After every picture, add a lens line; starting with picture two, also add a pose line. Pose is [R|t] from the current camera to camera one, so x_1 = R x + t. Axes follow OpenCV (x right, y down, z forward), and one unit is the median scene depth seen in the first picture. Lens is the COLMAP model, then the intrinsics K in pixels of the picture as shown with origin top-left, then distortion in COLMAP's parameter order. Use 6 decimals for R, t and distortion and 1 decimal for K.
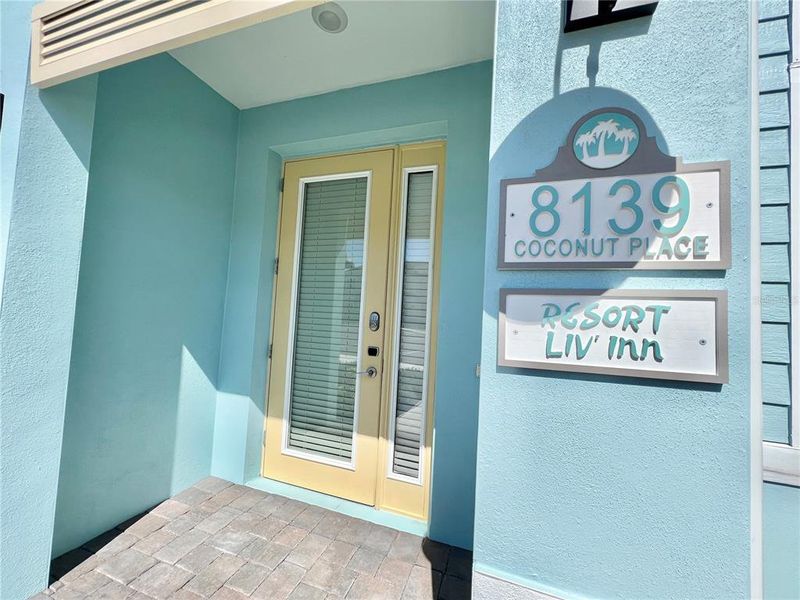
lens RADIAL K [[320.7, 0, 402.7], [0, 320.7, 300.7], [0, 0, 1]] dist [-0.003281, 0.001117]
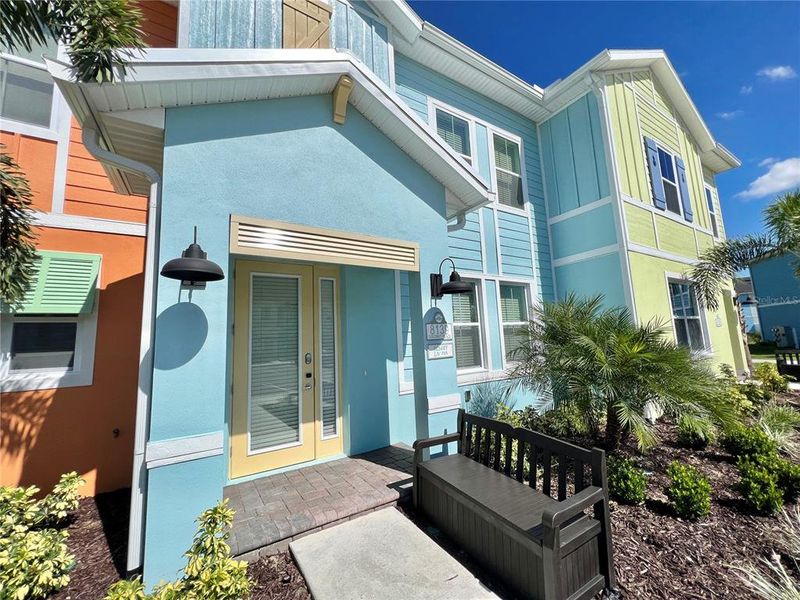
lens RADIAL K [[320.7, 0, 398.4], [0, 320.7, 301.2], [0, 0, 1]] dist [-0.003281, 0.001117]
pose [[0.627755, 0.017874, 0.778206, -4.127729], [0.045439, 0.997190, -0.059558, -0.458392], [-0.777084, 0.072749, 0.625179, -1.982465]]
